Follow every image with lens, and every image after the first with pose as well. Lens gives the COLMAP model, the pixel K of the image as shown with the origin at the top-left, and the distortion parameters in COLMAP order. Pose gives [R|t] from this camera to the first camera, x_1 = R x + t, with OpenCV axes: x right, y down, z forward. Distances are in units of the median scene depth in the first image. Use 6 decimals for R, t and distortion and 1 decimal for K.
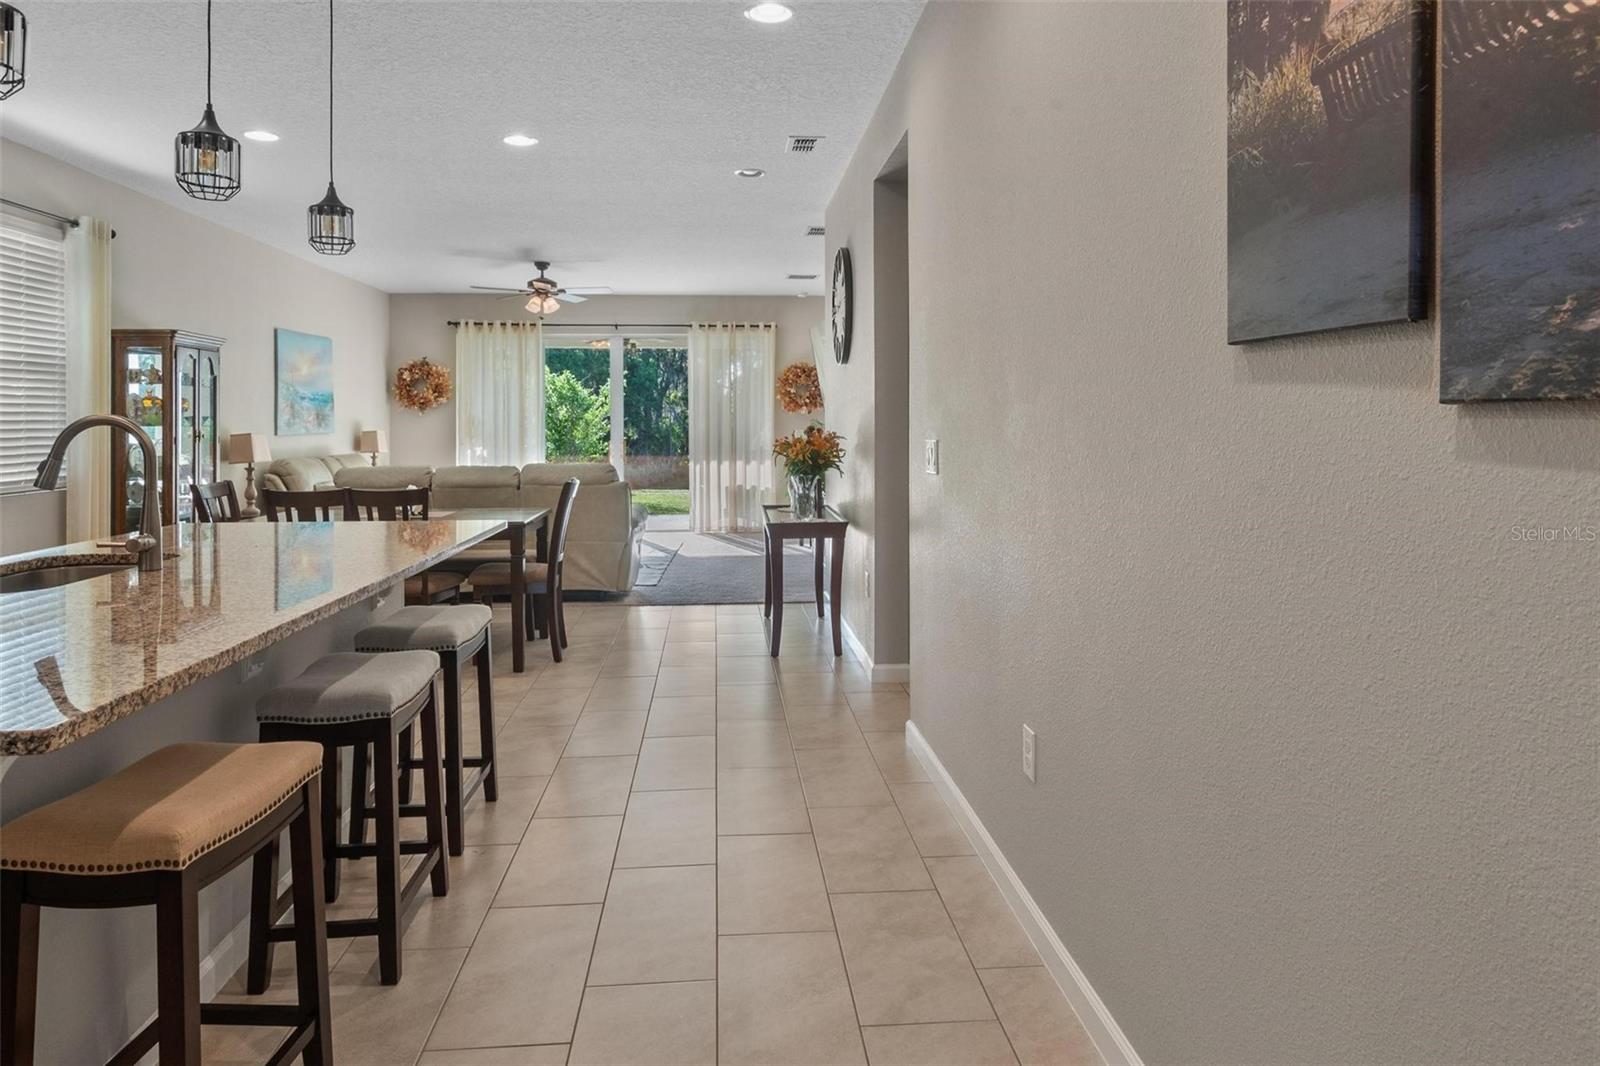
lens RADIAL K [[995.2, 0, 799.0], [0, 995.2, 427.4], [0, 0, 1]] dist [-0.001392, 0.001901]
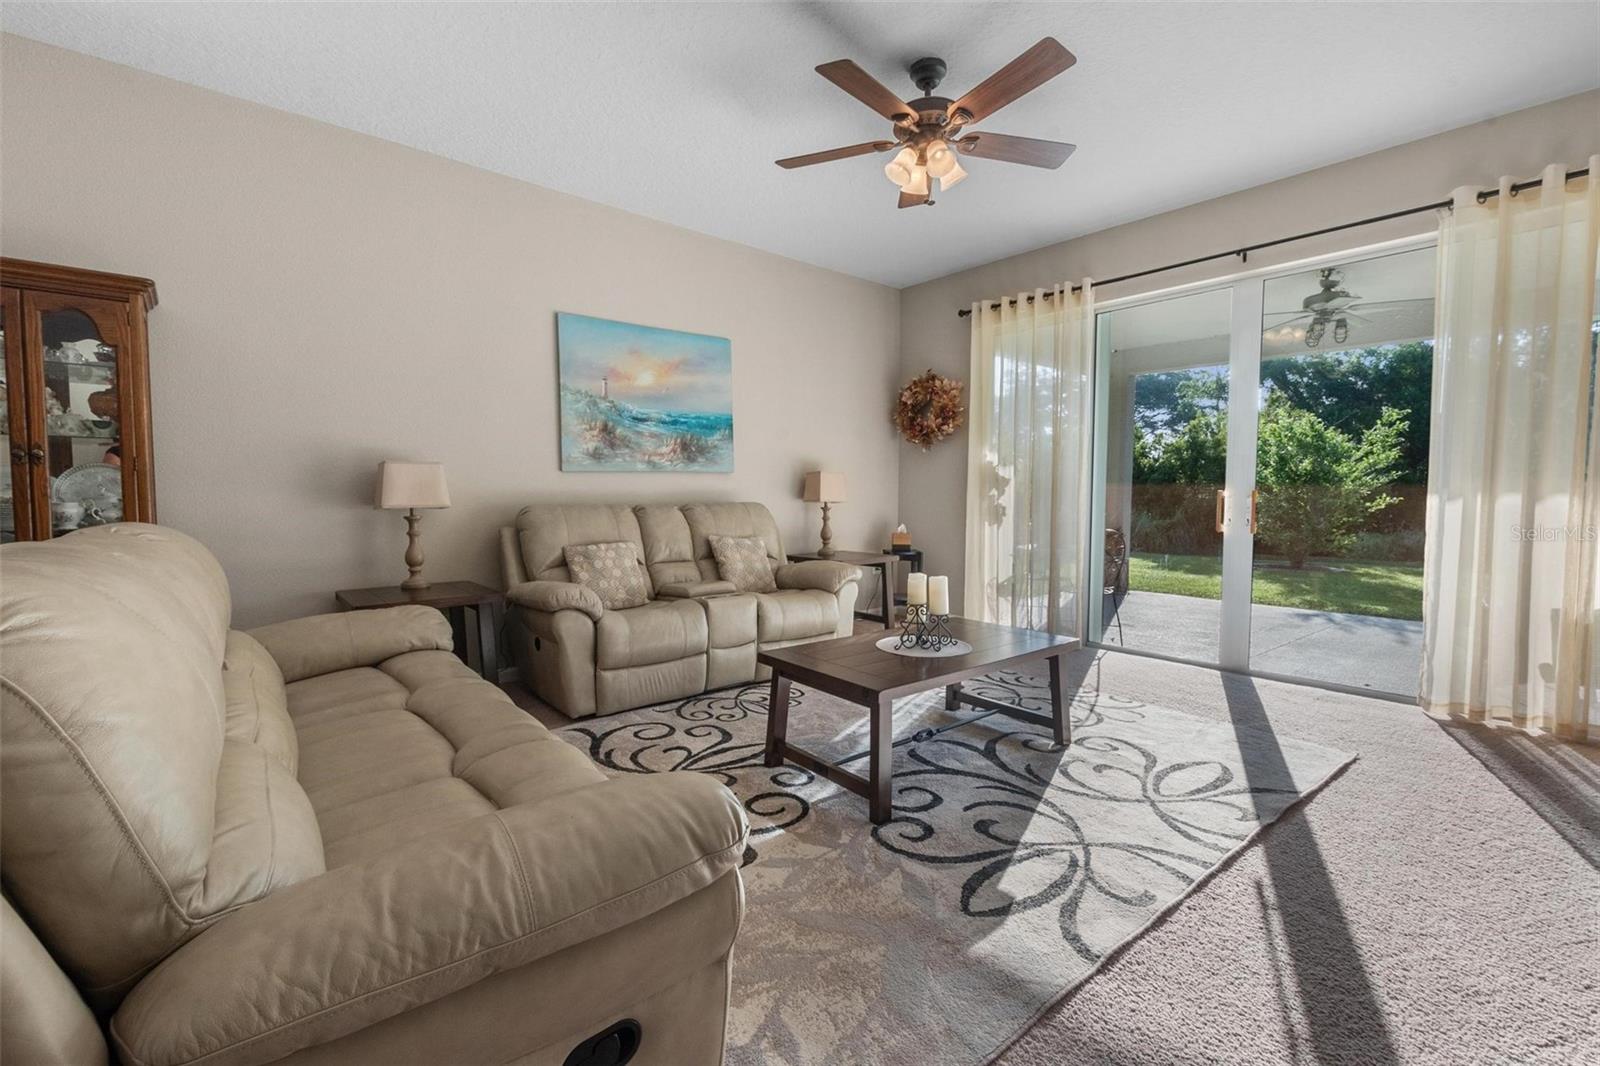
lens RADIAL K [[684.5, 0, 804.3], [0, 684.5, 527.8], [0, 0, 1]] dist [0.005798, 0.000197]
pose [[0.587115, 0.048862, -0.808027, -0.064412], [-0.005377, 0.998390, 0.056466, 0.030460], [0.809486, -0.028807, 0.586433, 1.331341]]
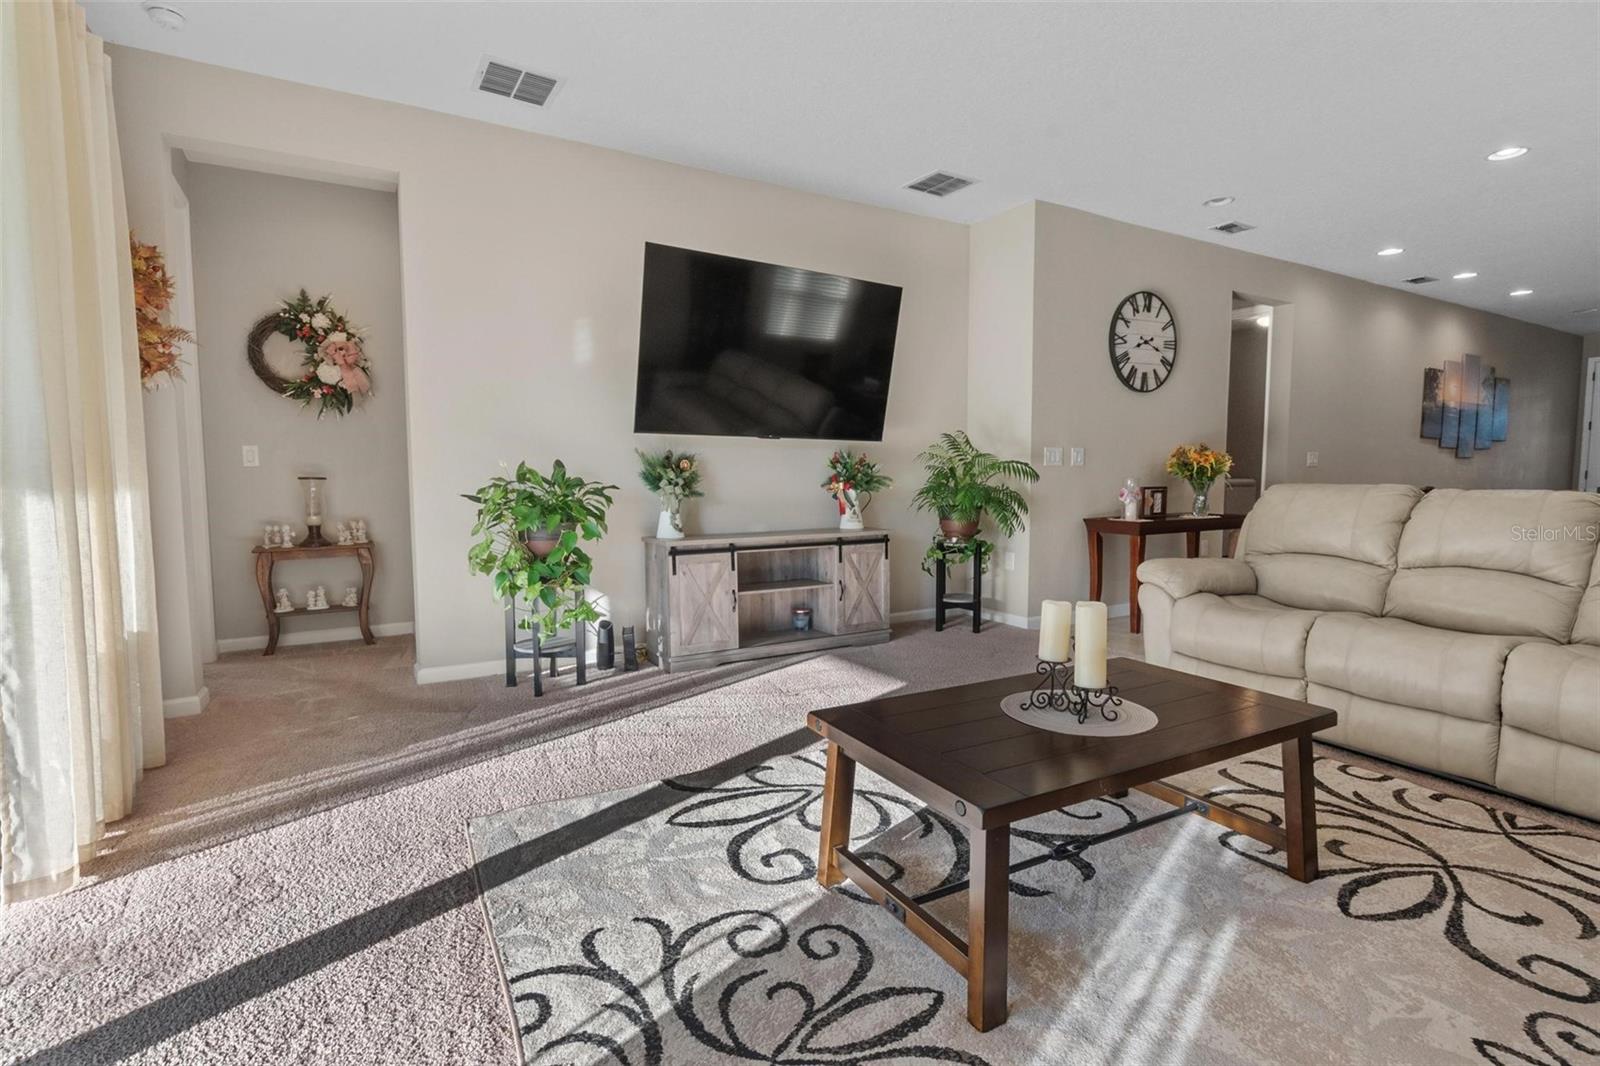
lens RADIAL K [[773.8, 0, 793.7], [0, 773.8, 528.8], [0, 0, 1]] dist [-0.001799, -0.000930]
pose [[-0.430005, -0.065905, 0.900418, -0.695807], [0.006020, 0.997101, 0.075856, 0.031228], [-0.902807, 0.038039, -0.428361, 1.982916]]
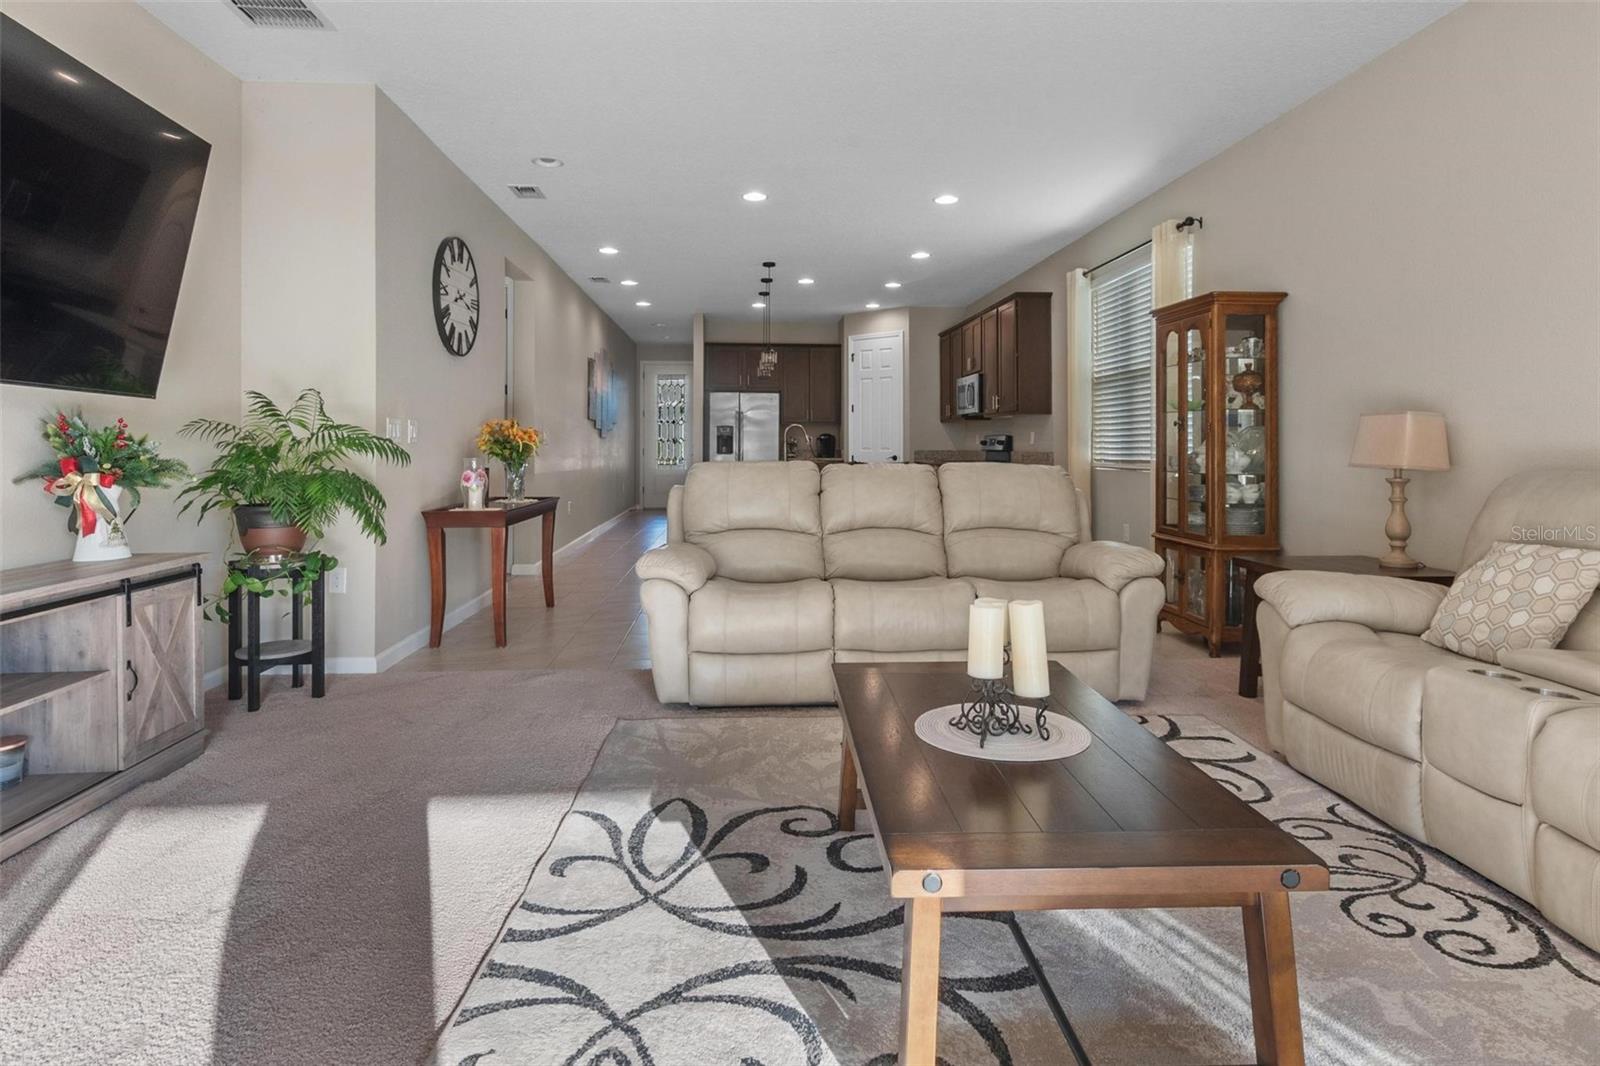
lens RADIAL K [[845.6, 0, 797.7], [0, 845.6, 438.4], [0, 0, 1]] dist [0.003407, 0.001054]
pose [[-0.999877, 0.003117, 0.015402, -0.347001], [0.003035, 0.999981, -0.005378, 0.029224], [-0.015418, -0.005330, -0.999867, 2.054405]]
